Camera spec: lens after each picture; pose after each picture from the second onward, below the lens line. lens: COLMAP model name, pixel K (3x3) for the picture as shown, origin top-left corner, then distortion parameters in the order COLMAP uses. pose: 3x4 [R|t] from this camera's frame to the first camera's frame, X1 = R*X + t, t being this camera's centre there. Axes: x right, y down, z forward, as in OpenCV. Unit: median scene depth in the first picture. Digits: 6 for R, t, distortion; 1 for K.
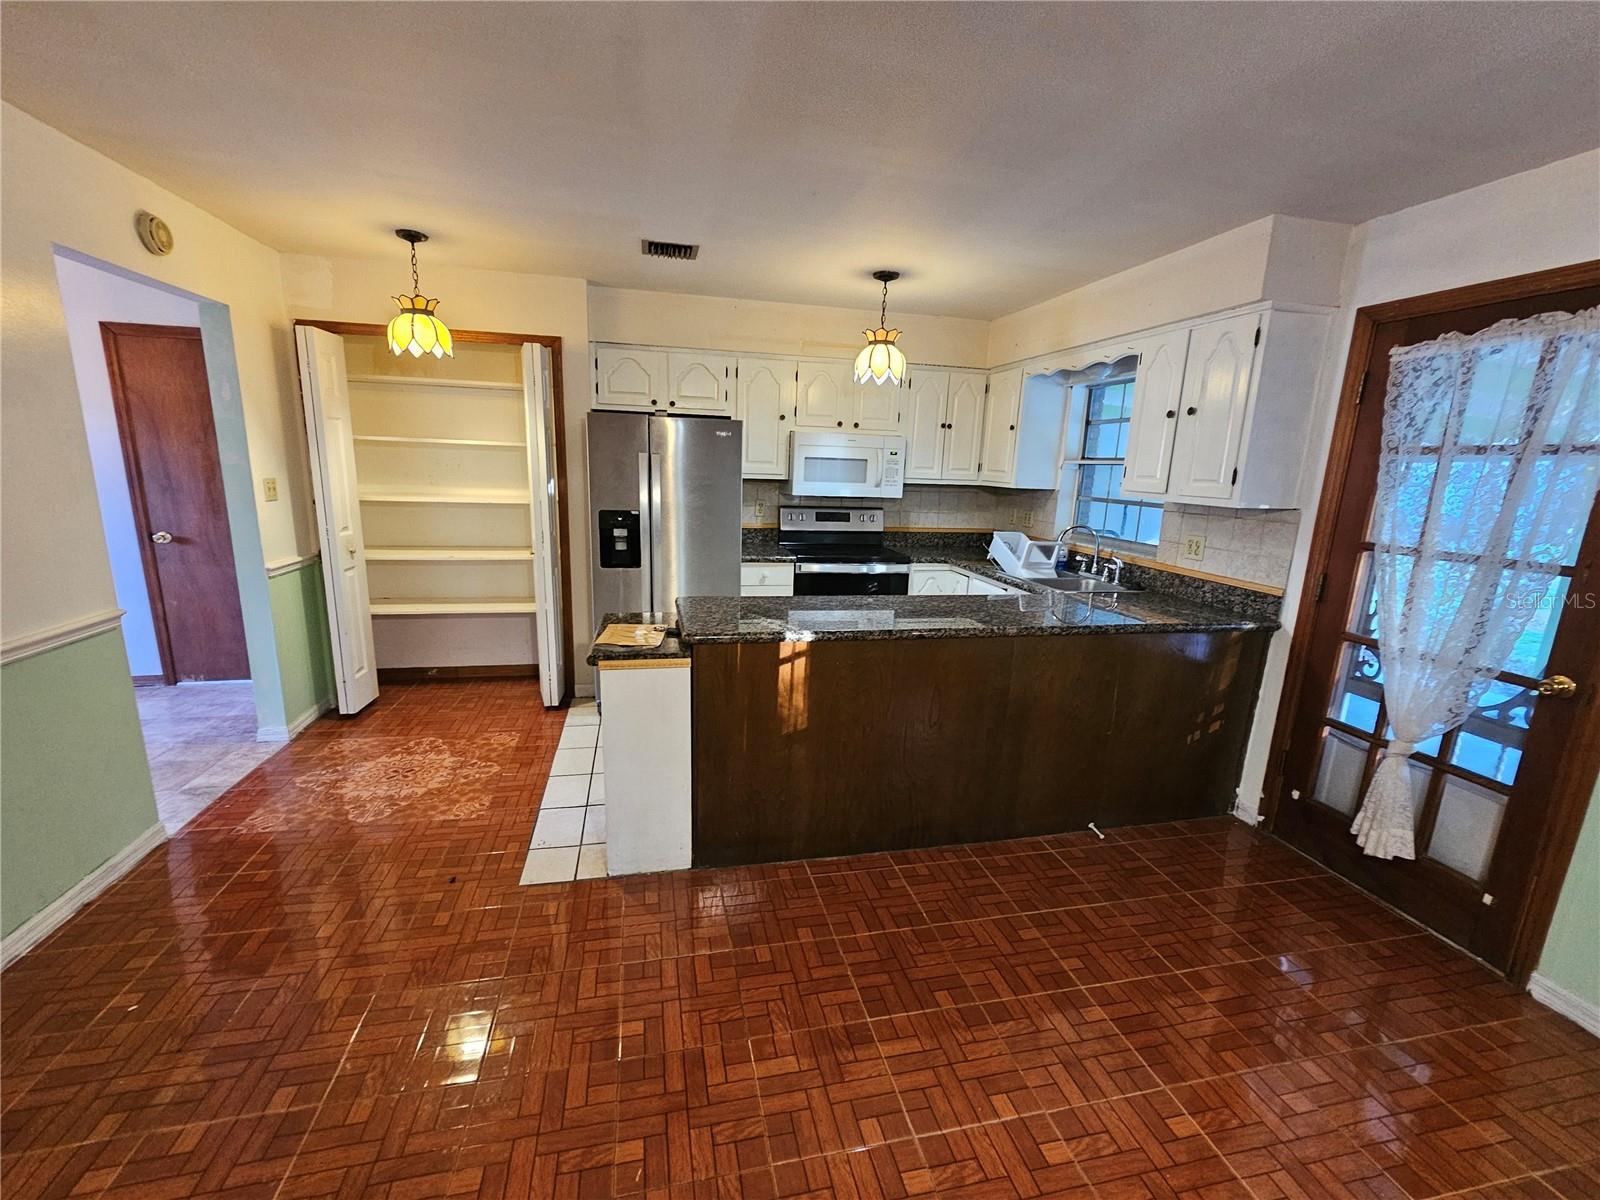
lens RADIAL K [[673.0, 0, 796.5], [0, 673.0, 604.3], [0, 0, 1]] dist [-0.000413, 0.001167]
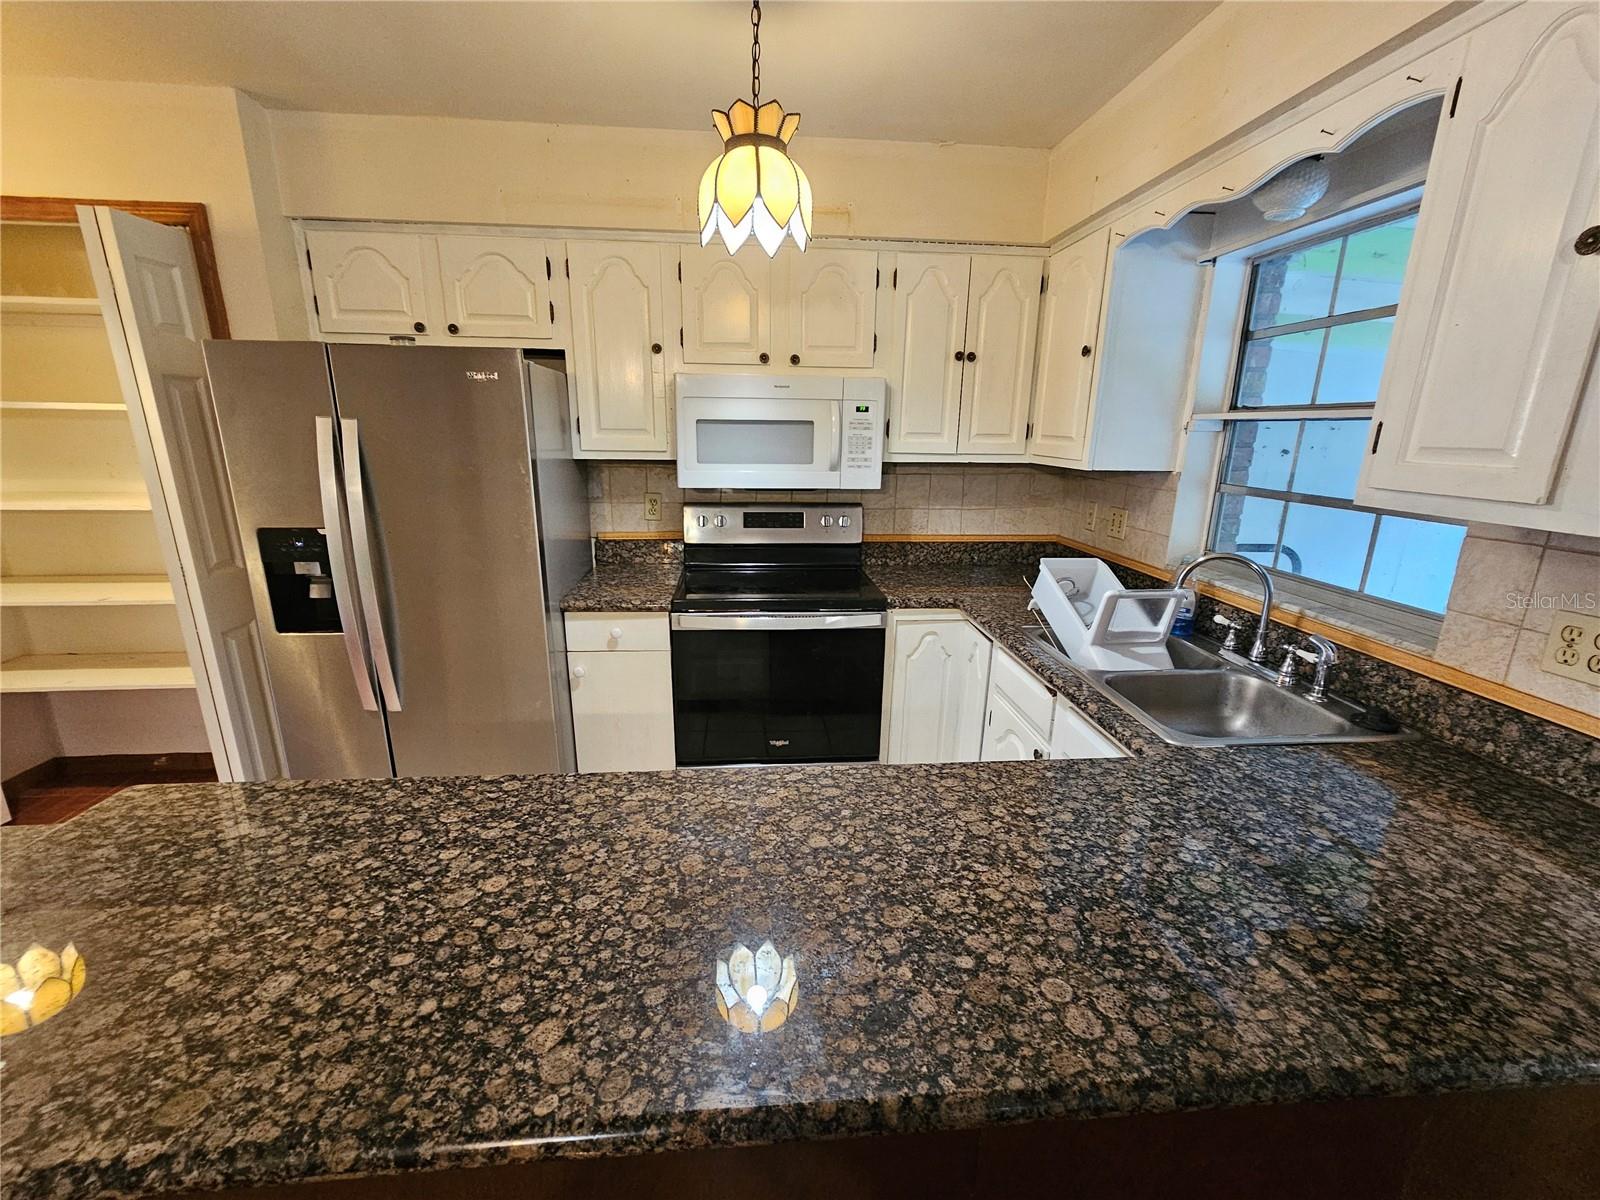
lens RADIAL K [[673.0, 0, 798.1], [0, 673.0, 600.7], [0, 0, 1]] dist [-0.000413, 0.001167]
pose [[0.991002, 0.012537, -0.133260, 0.179436], [-0.006833, 0.999044, 0.043177, -0.097022], [0.133674, -0.041878, 0.990140, 0.470695]]
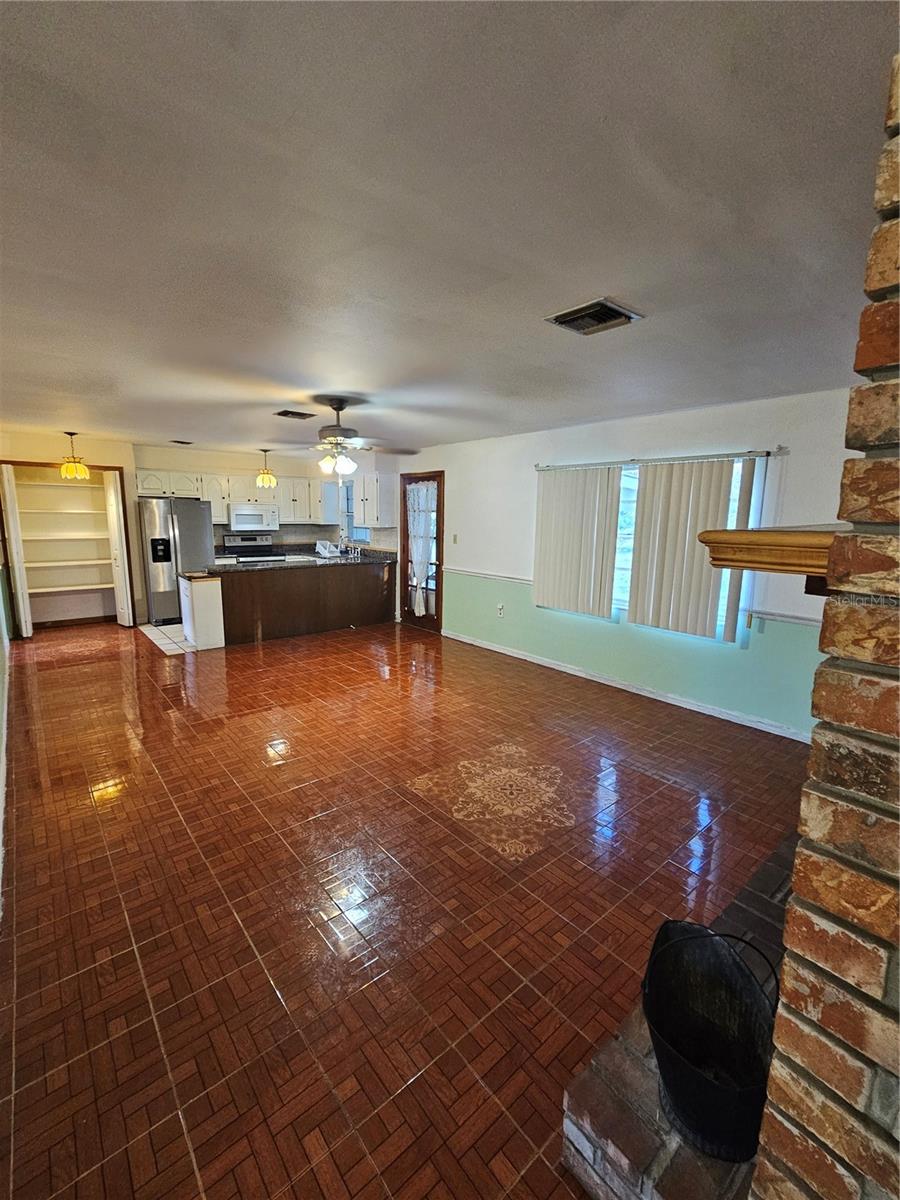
lens RADIAL K [[504.7, 0, 442.8], [0, 504.7, 596.4], [0, 0, 1]] dist [-0.000413, 0.001167]
pose [[0.888405, -0.095834, 0.448946, -0.174308], [0.111820, 0.993686, -0.009160, 0.179046], [-0.445234, 0.058339, 0.893512, -0.963544]]
